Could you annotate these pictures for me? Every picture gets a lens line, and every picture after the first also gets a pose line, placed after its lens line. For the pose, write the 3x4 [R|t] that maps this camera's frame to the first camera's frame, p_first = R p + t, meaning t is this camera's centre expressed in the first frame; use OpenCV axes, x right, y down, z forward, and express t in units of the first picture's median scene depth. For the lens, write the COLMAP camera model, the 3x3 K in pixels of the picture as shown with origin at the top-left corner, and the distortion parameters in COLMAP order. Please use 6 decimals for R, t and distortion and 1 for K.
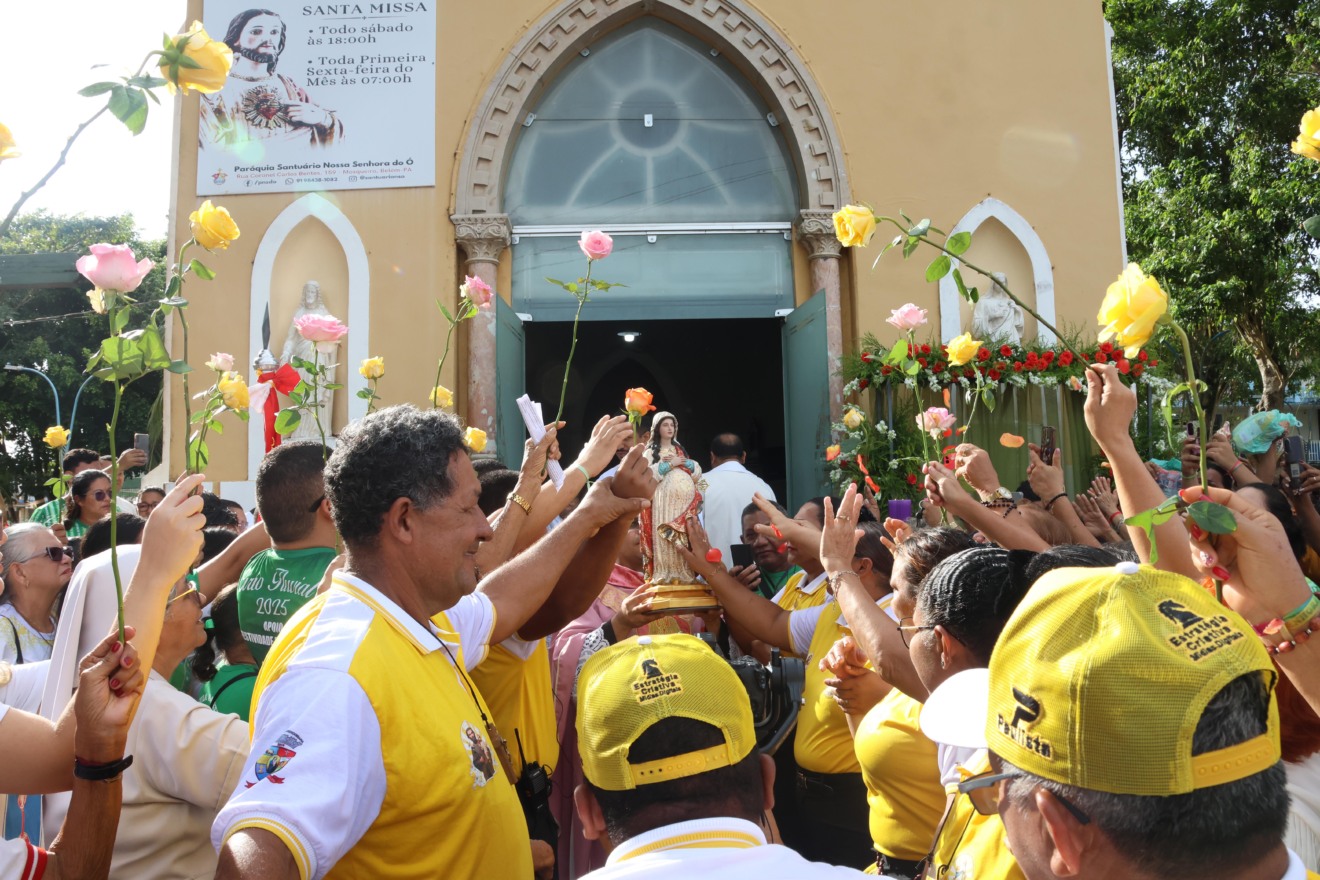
lens RADIAL K [[1104.9, 0, 656.1], [0, 1104.9, 444.2], [0, 0, 1]] dist [-0.127856, -0.002421]
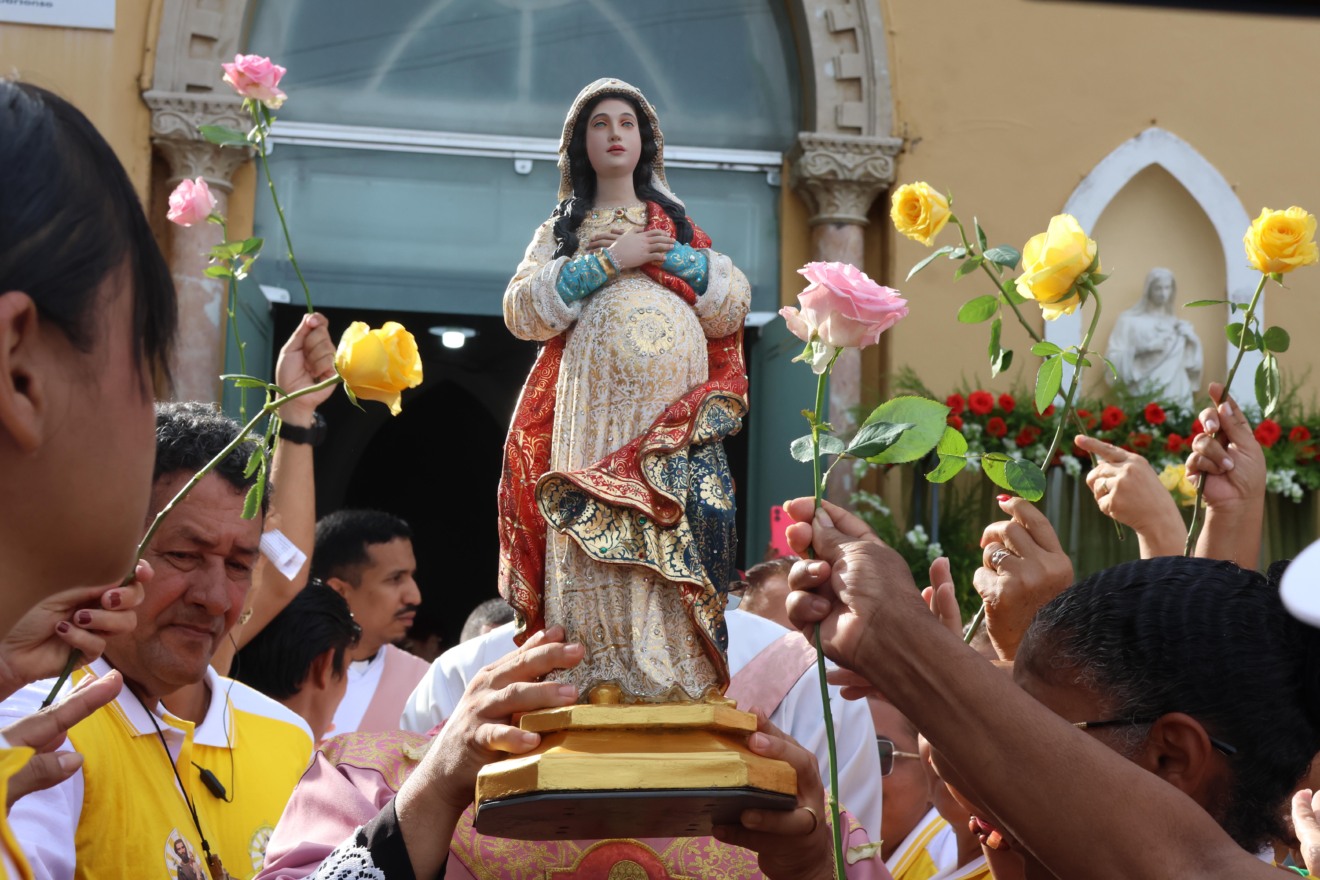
lens RADIAL K [[2468.1, 0, 659.4], [0, 2468.1, 440.7], [0, 0, 1]] dist [0.079606, 0.000000]
pose [[0.995626, 0.062995, 0.068995, -0.012600], [-0.059025, 0.996562, -0.058143, 0.013842], [-0.072420, 0.053816, 0.995921, -0.204387]]
